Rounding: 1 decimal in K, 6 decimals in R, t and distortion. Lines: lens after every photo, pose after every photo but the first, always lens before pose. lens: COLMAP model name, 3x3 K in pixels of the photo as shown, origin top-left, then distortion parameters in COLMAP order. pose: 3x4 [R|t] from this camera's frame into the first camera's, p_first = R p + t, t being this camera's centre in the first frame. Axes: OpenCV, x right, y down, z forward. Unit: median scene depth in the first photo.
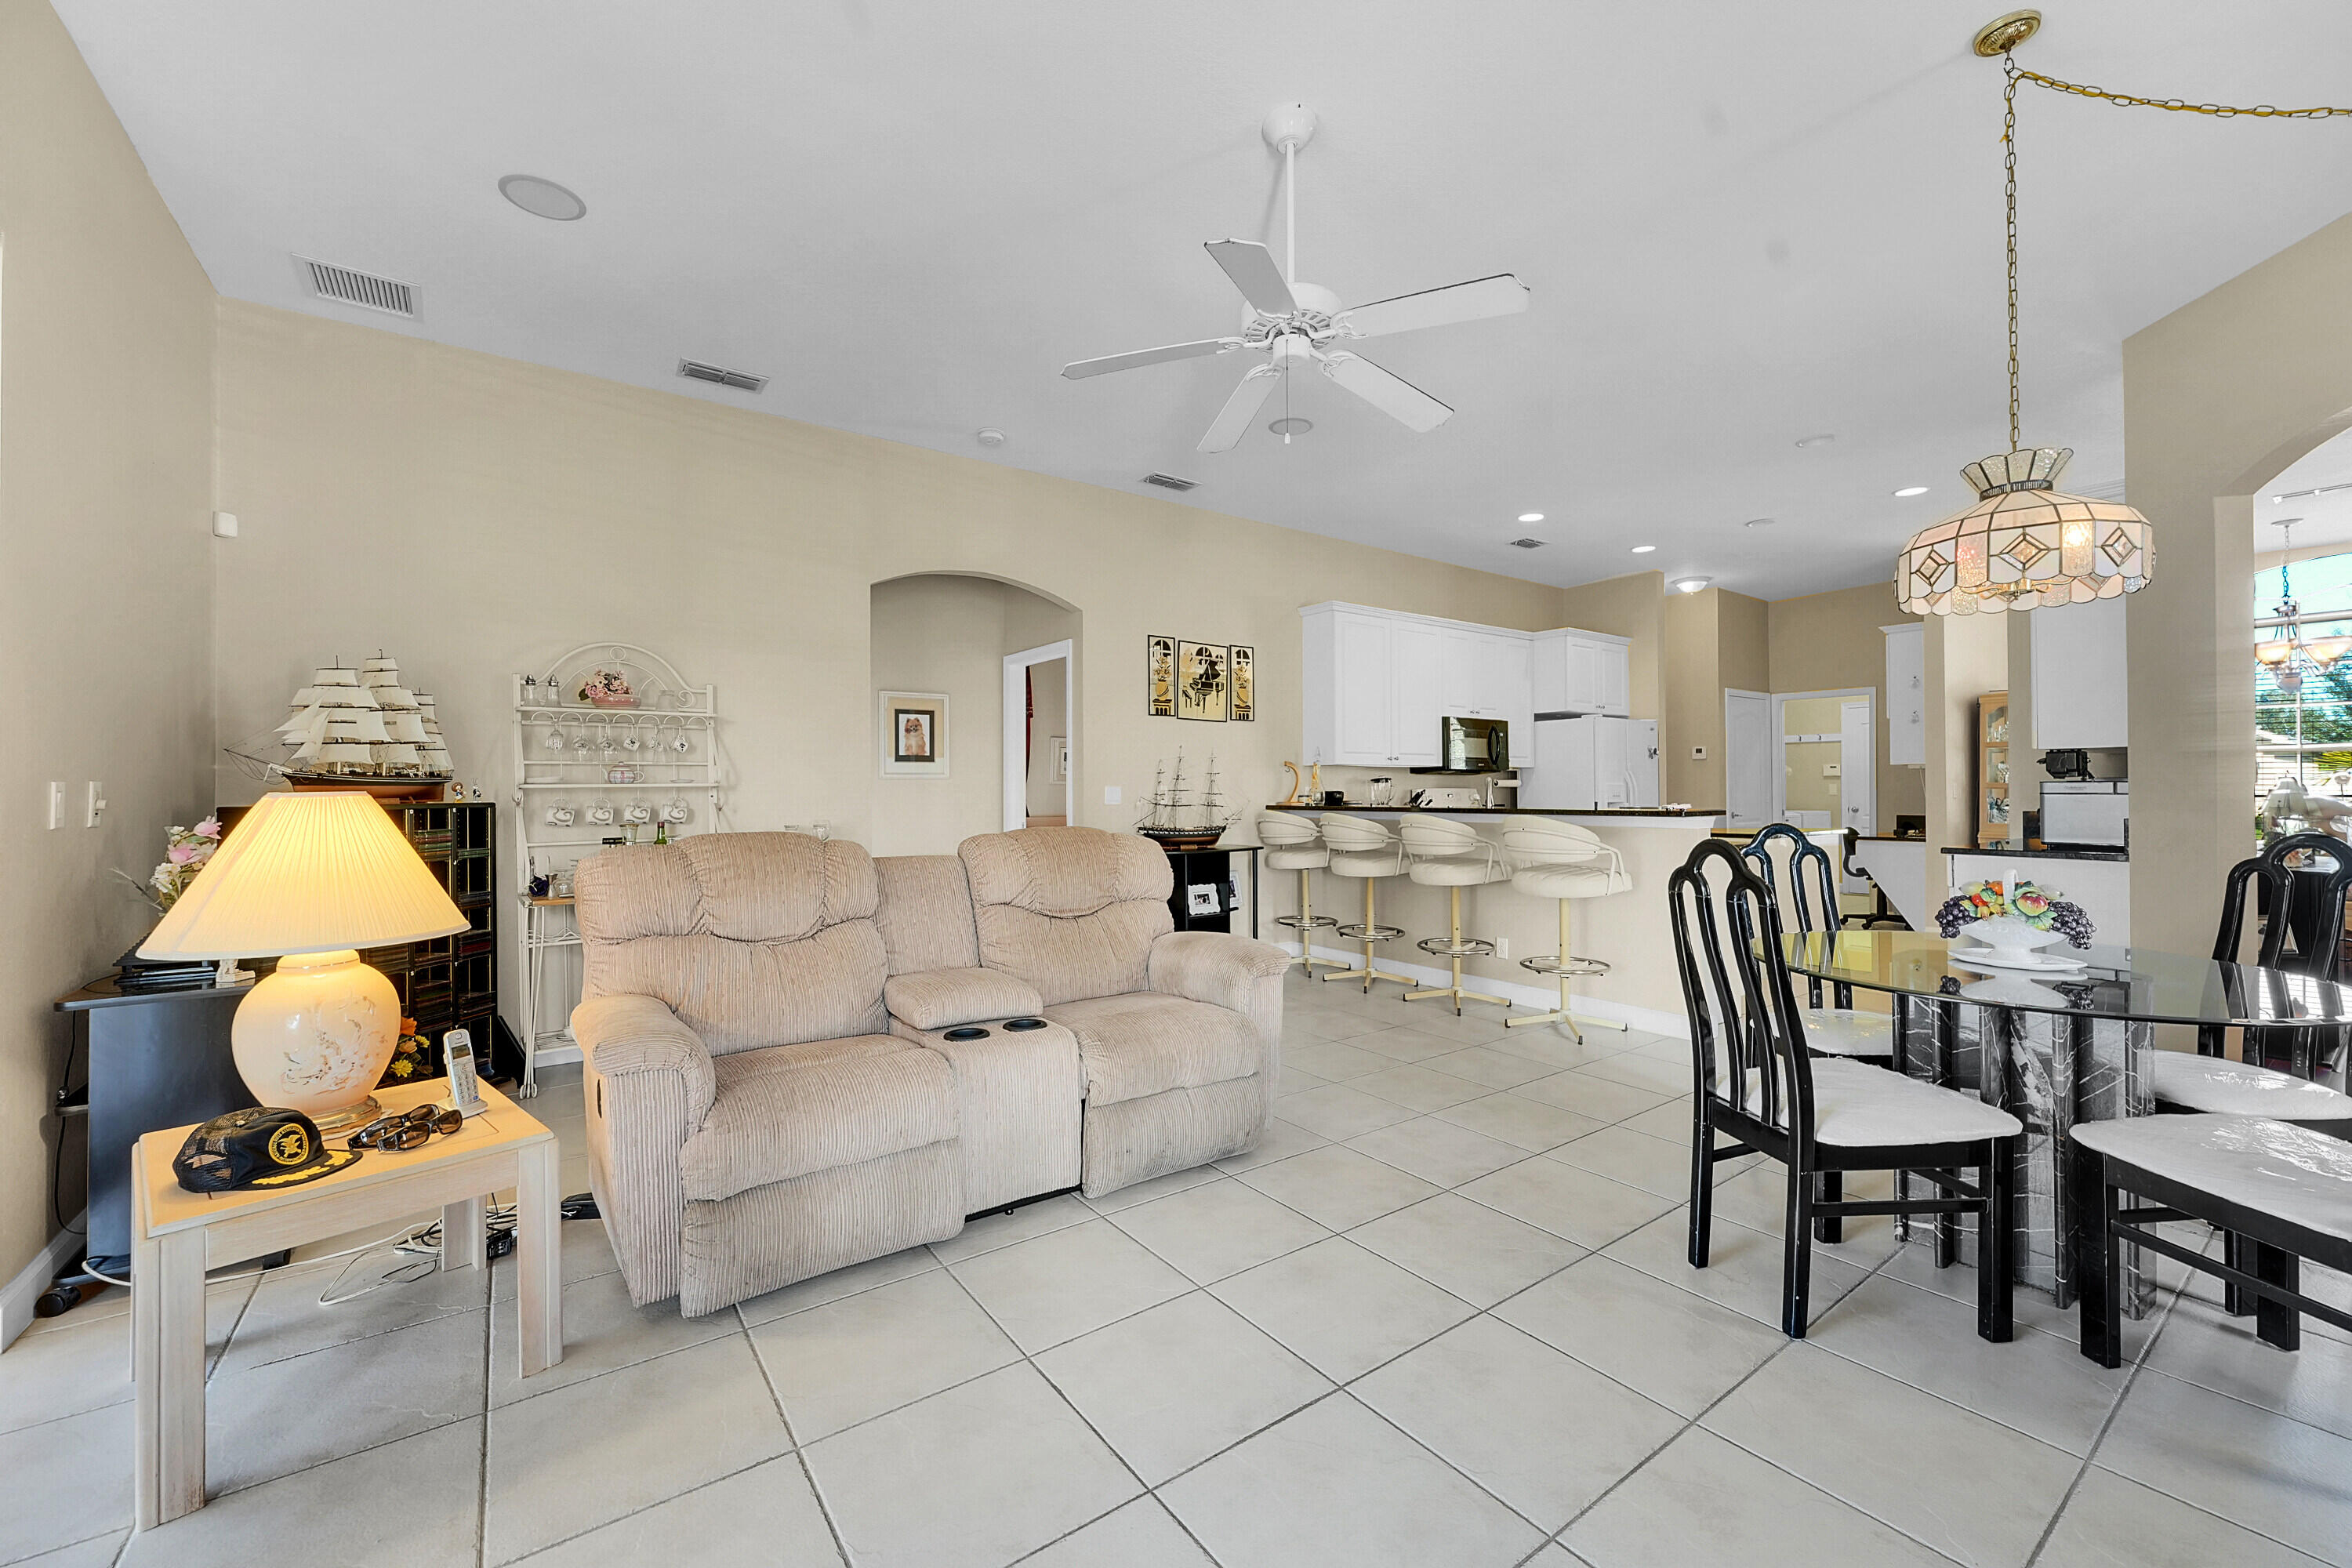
lens RADIAL K [[949.1, 0, 1176.0], [0, 949.1, 784.0], [0, 0, 1]] dist [-0.000588, 0.000028]
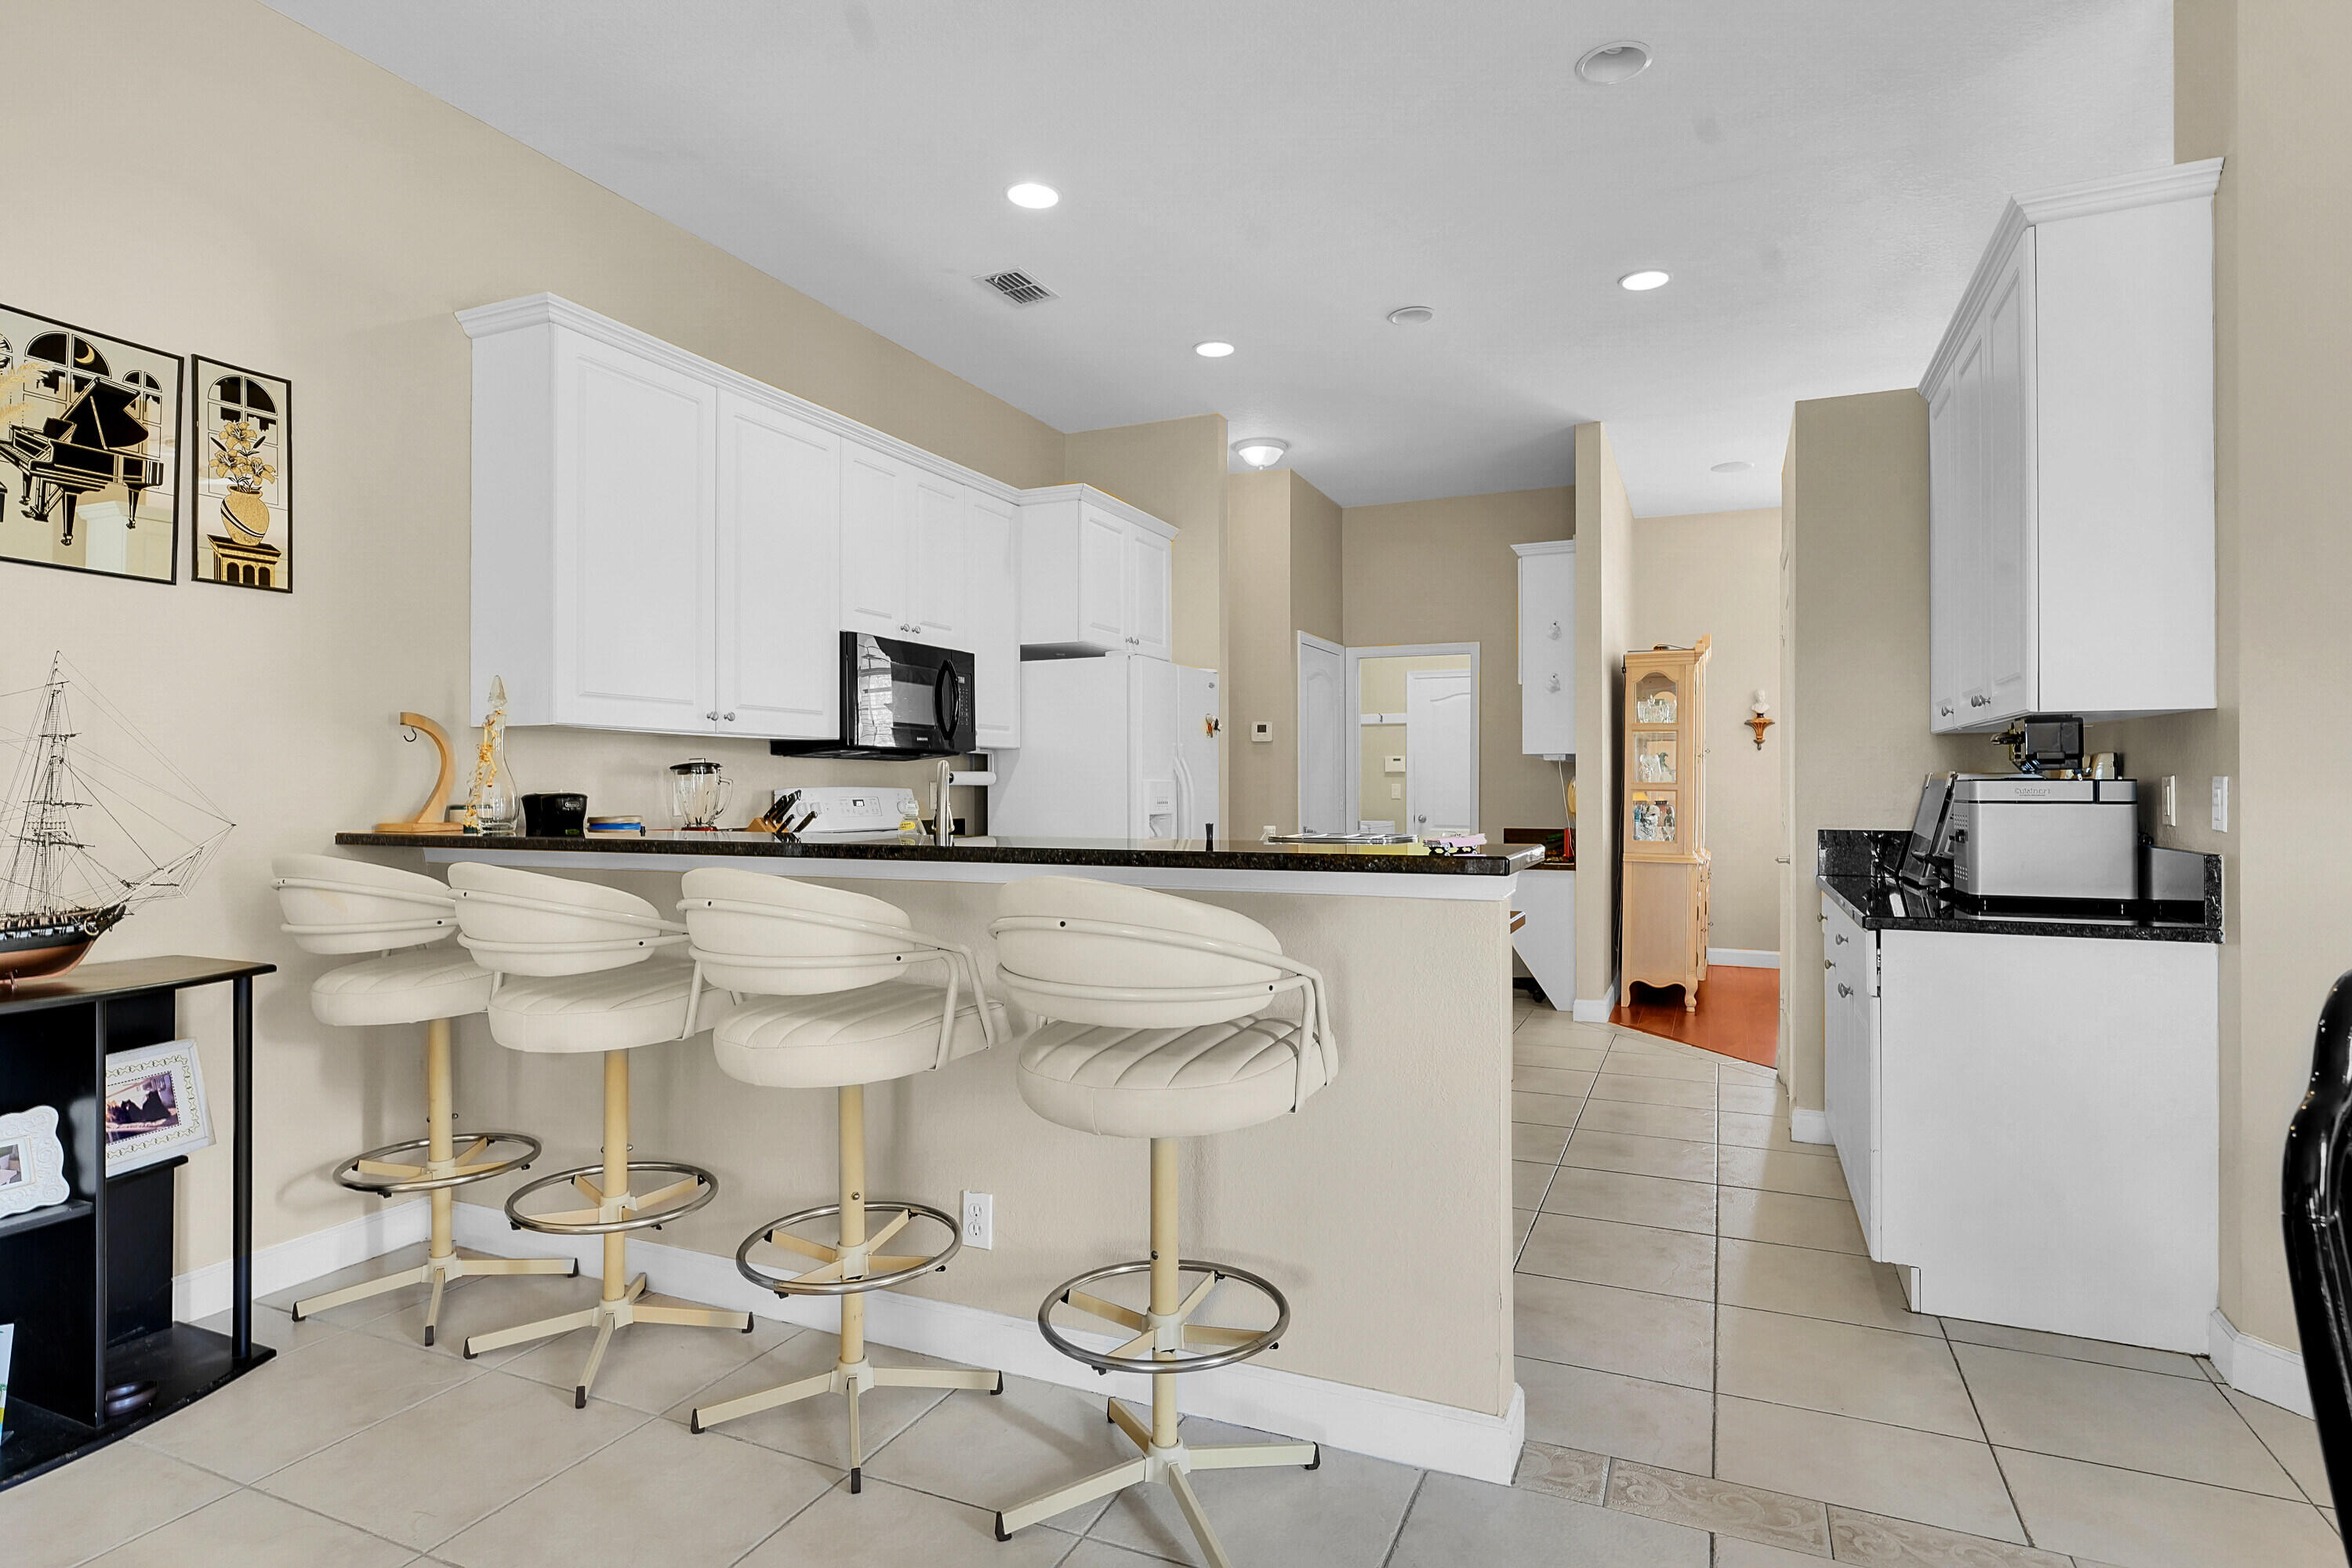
lens RADIAL K [[1192.4, 0, 1176.0], [0, 1192.4, 784.0], [0, 0, 1]] dist [0.002027, 0.000373]
pose [[0.865336, 0.004940, 0.501168, 0.144016], [-0.005900, 0.999983, 0.000331, 0.001887], [-0.501158, -0.003243, 0.865350, 0.456673]]
